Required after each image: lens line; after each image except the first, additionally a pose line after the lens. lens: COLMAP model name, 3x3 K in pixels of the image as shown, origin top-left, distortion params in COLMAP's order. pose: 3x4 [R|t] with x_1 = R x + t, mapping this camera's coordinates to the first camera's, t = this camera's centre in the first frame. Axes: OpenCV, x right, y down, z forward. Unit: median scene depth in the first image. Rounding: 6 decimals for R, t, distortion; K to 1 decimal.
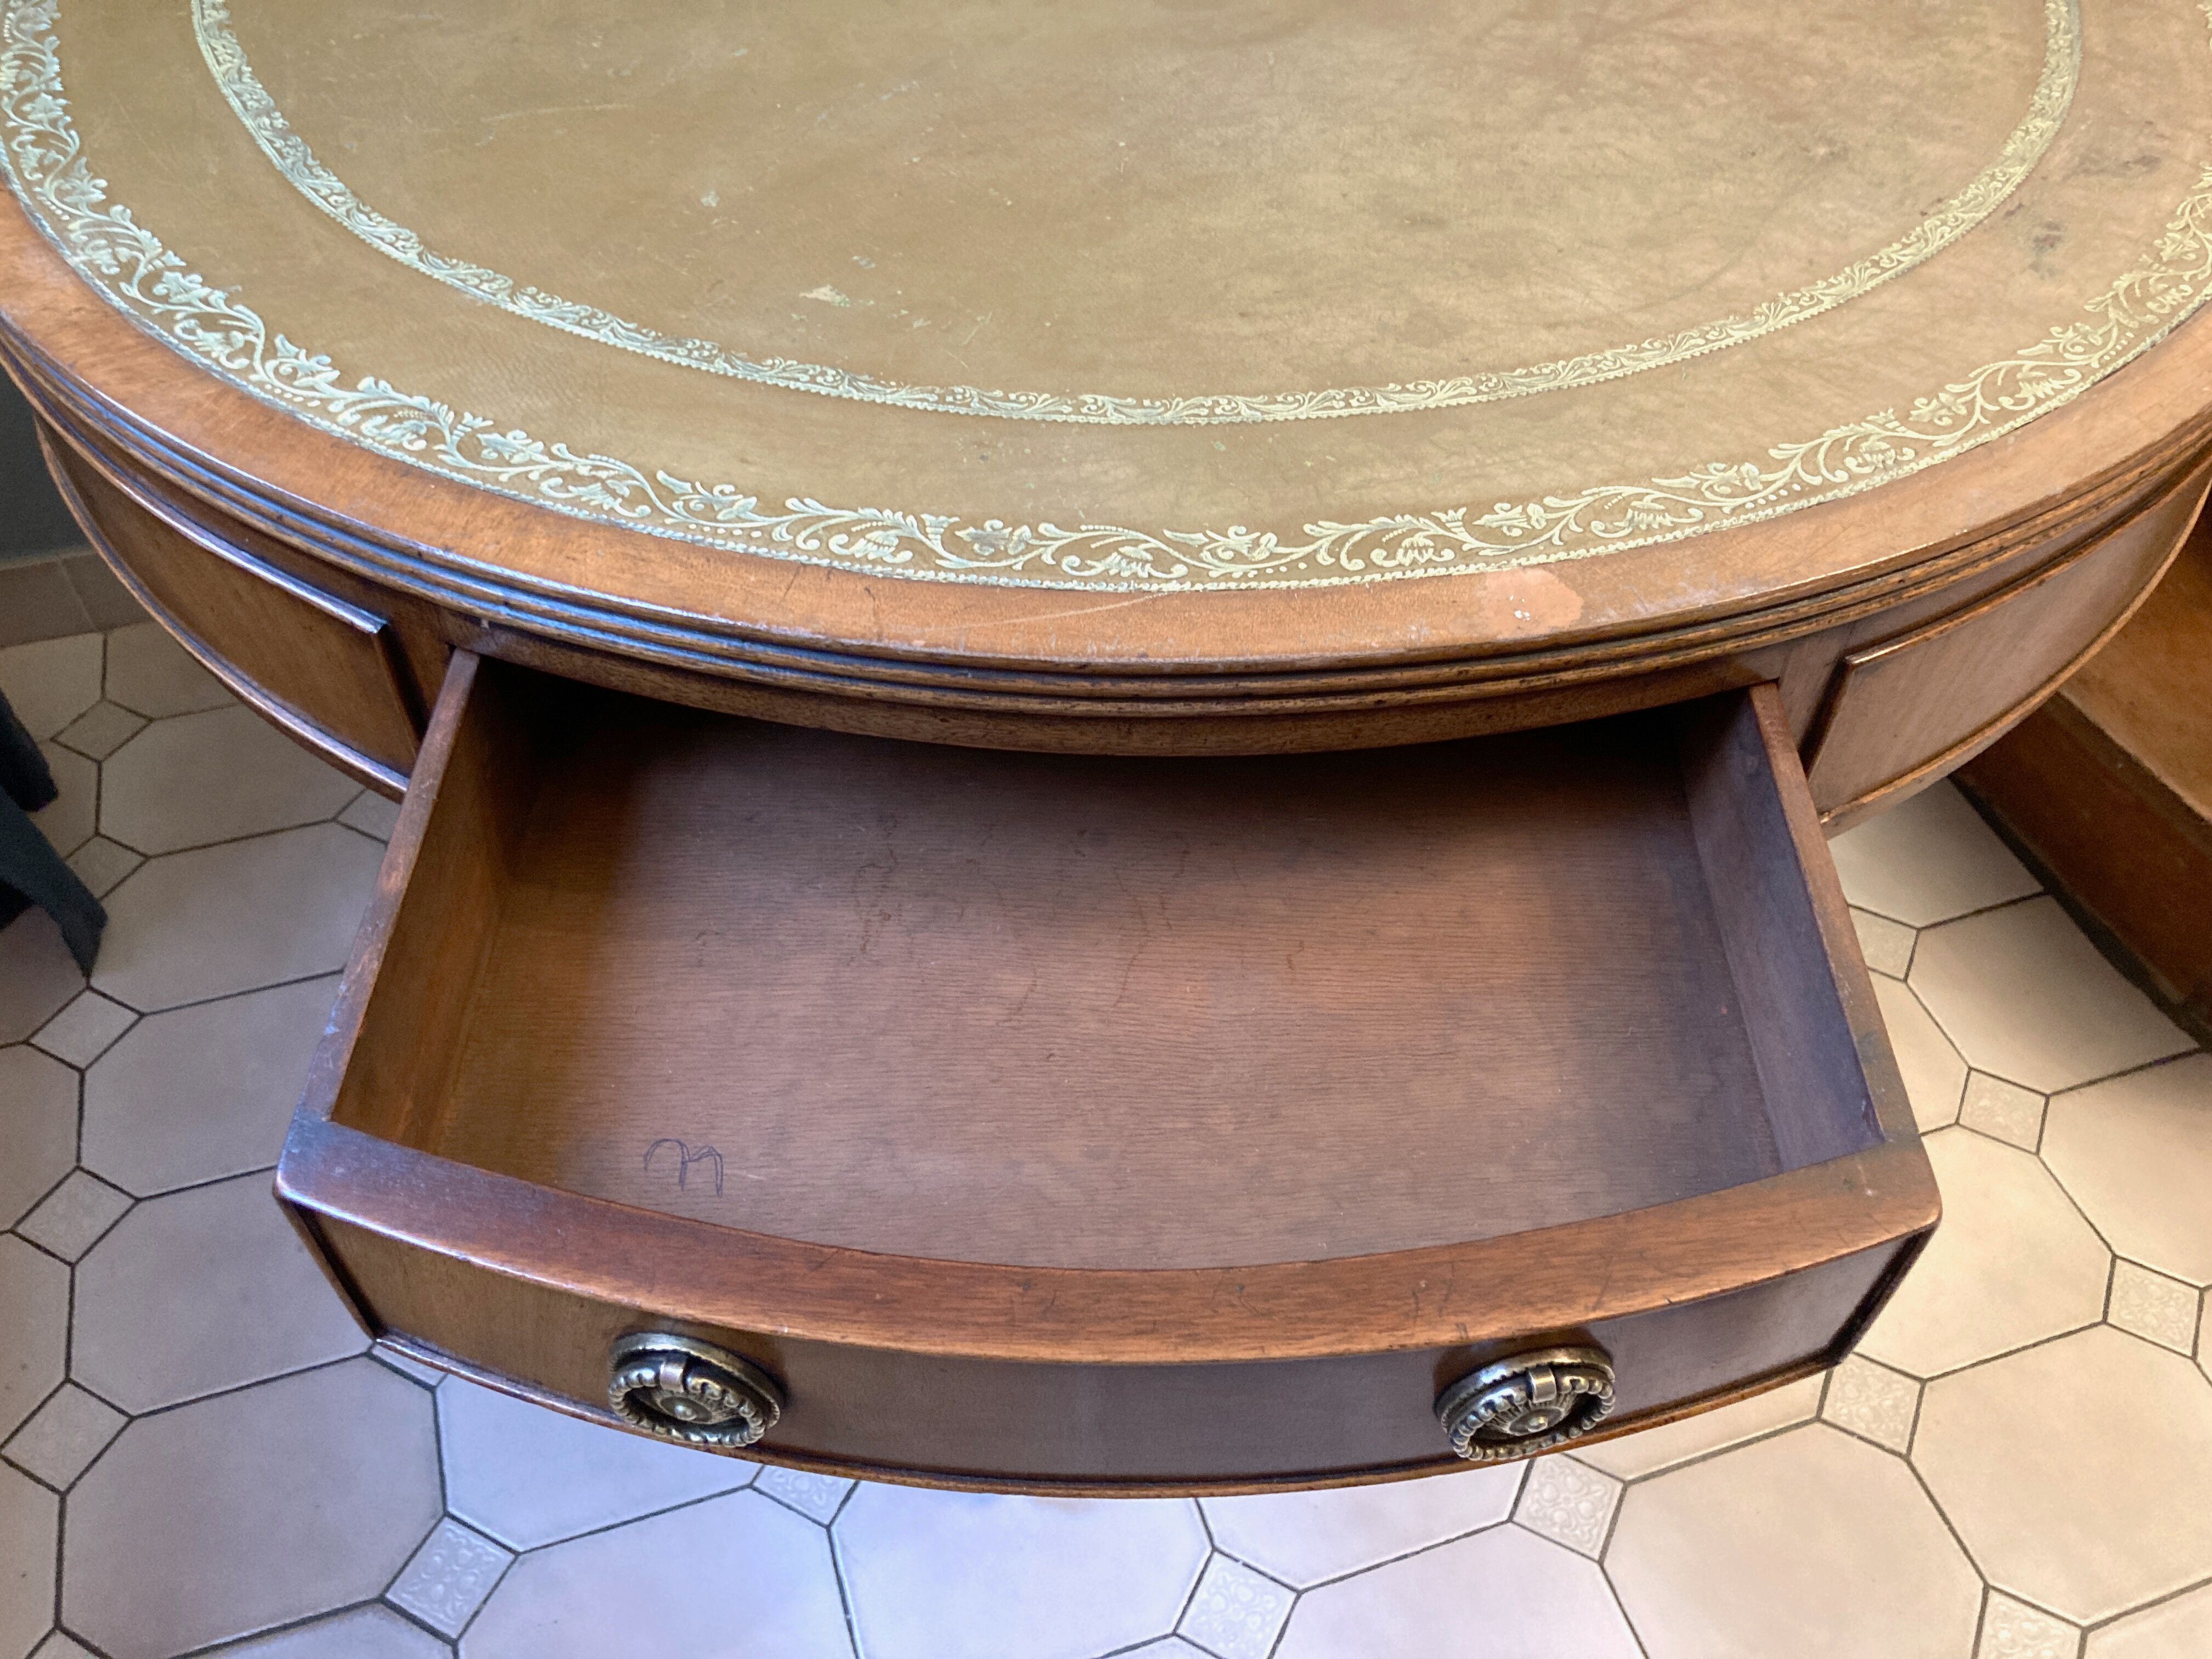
lens RADIAL K [[1828.7, 0, 1114.5], [0, 1828.7, 856.4], [0, 0, 1]] dist [0.009777, -0.006582]
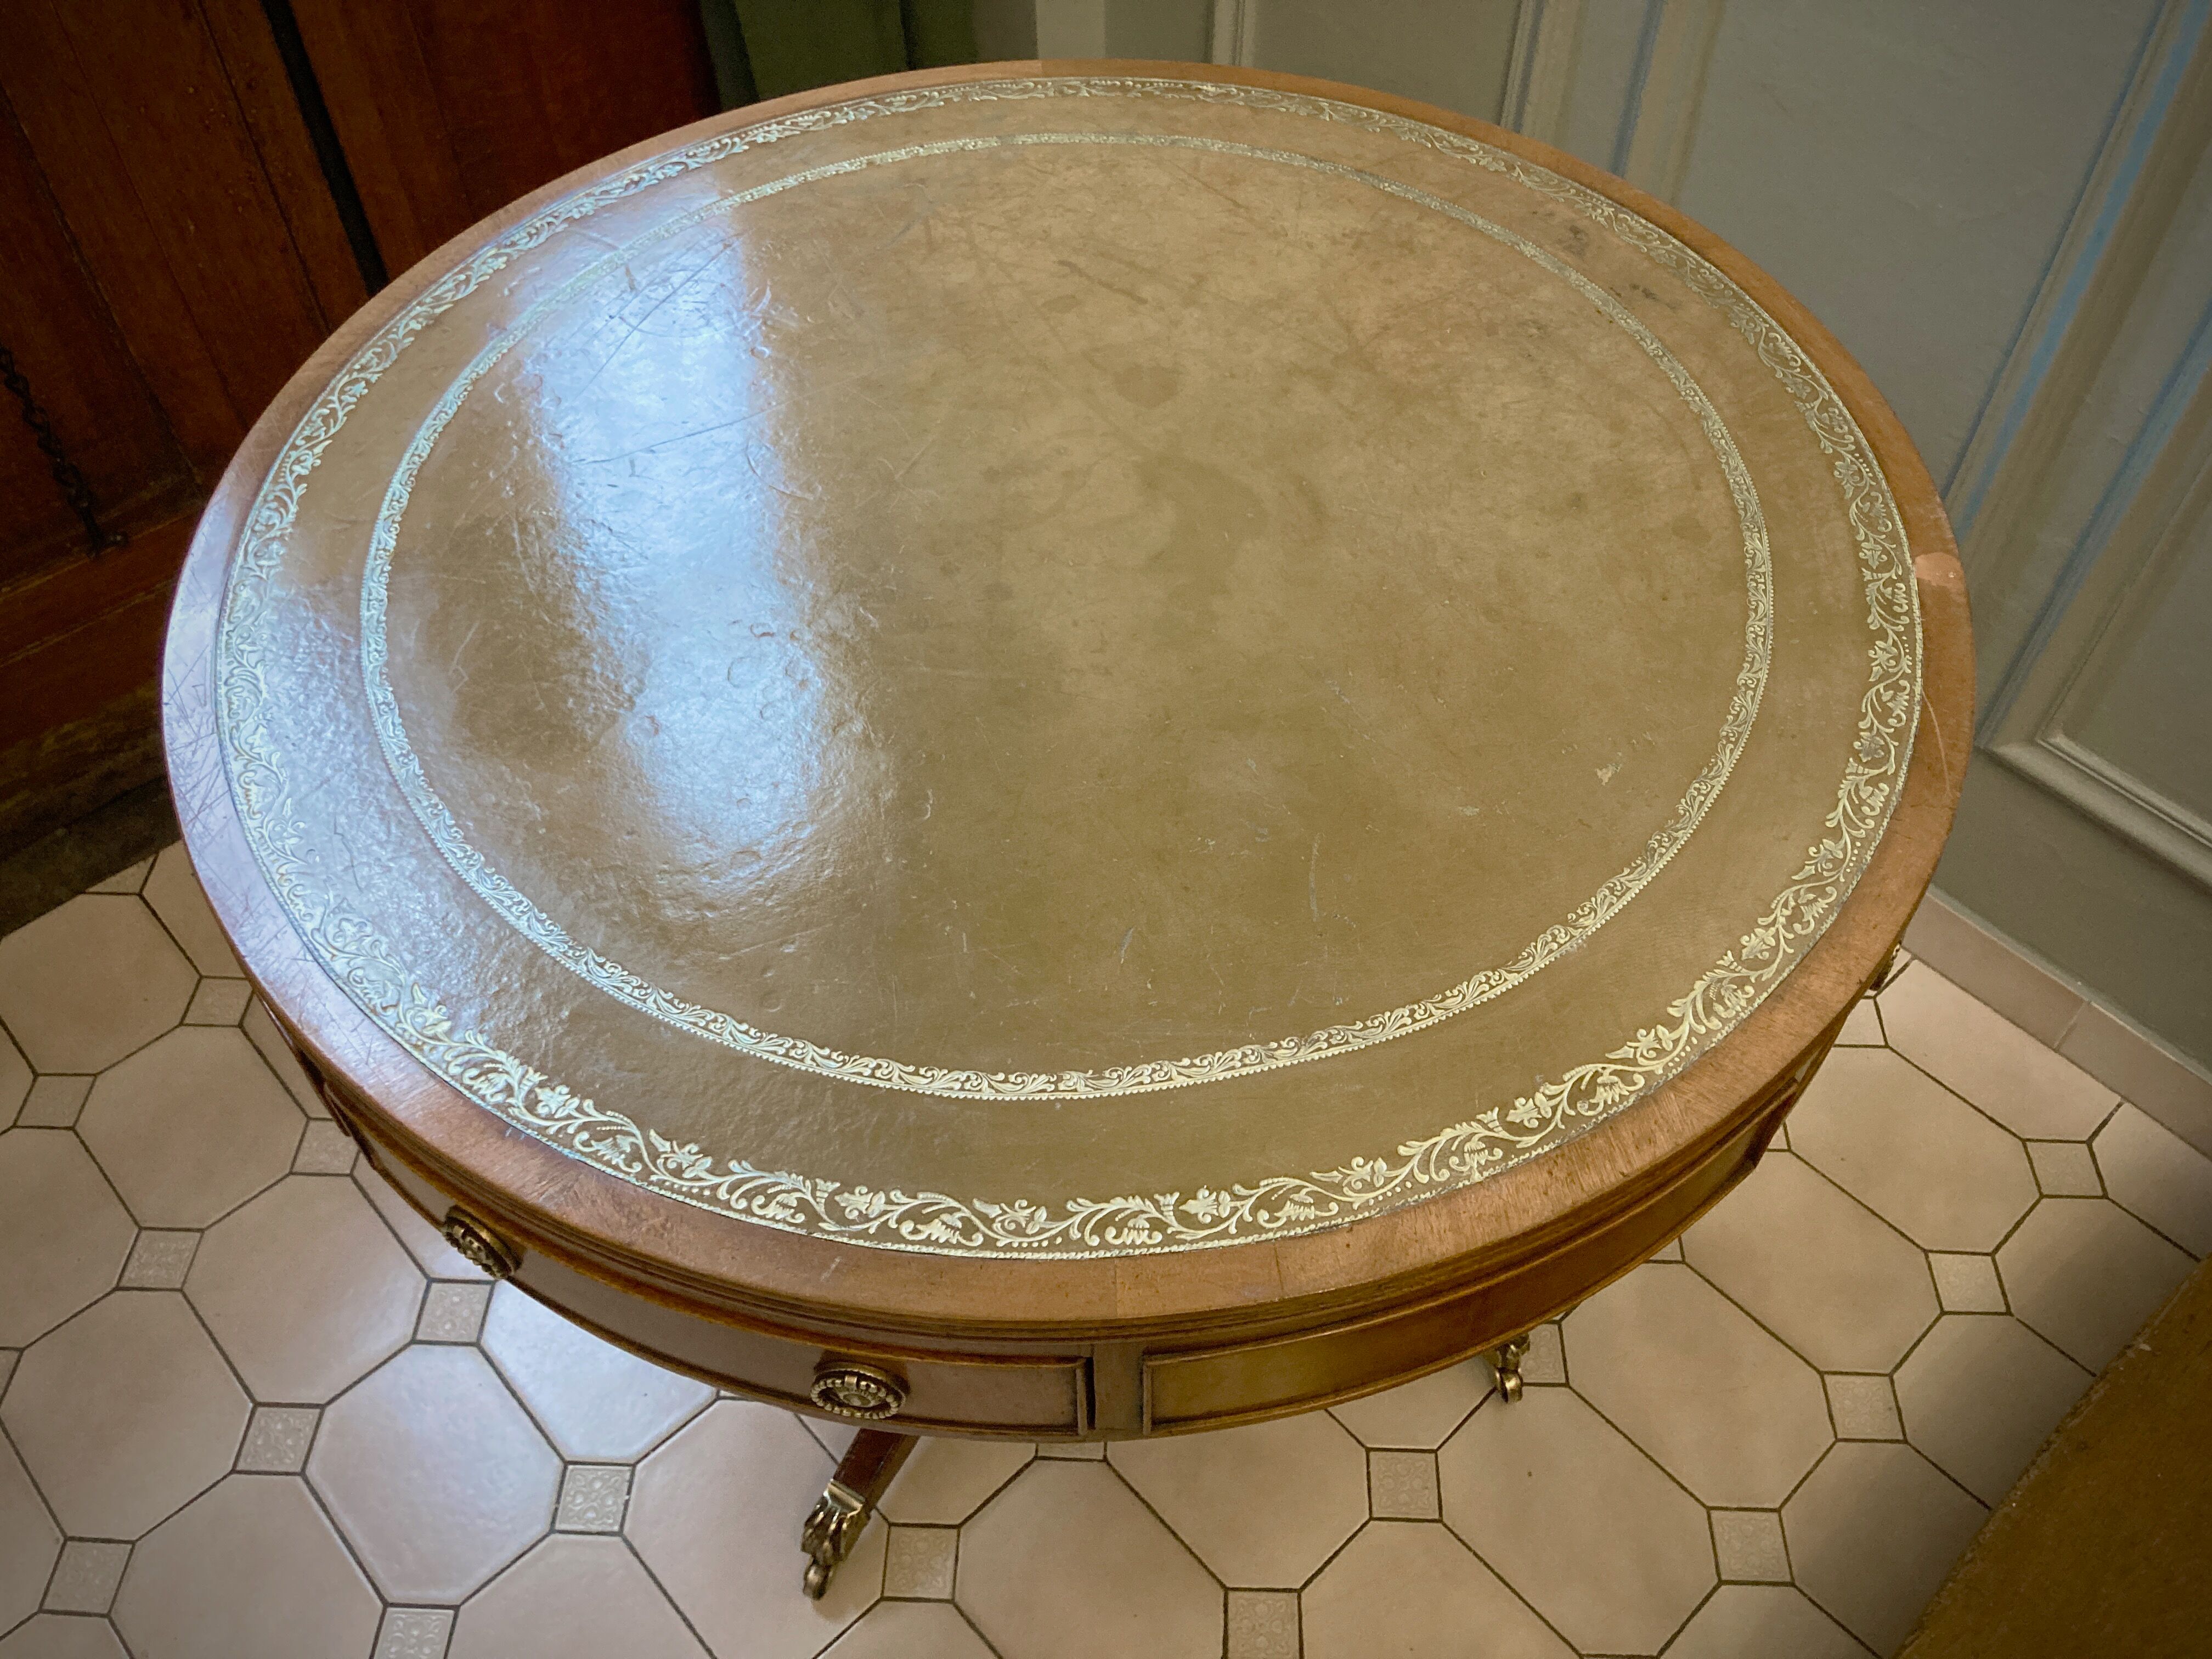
lens RADIAL K [[1828.7, 0, 1088.2], [0, 1828.7, 853.6], [0, 0, 1]] dist [0.009777, -0.006582]
pose [[0.335514, -0.752609, 0.566578, -1.312967], [0.720983, 0.592248, 0.359758, -1.212260], [-0.606312, 0.287789, 0.741325, 0.141424]]
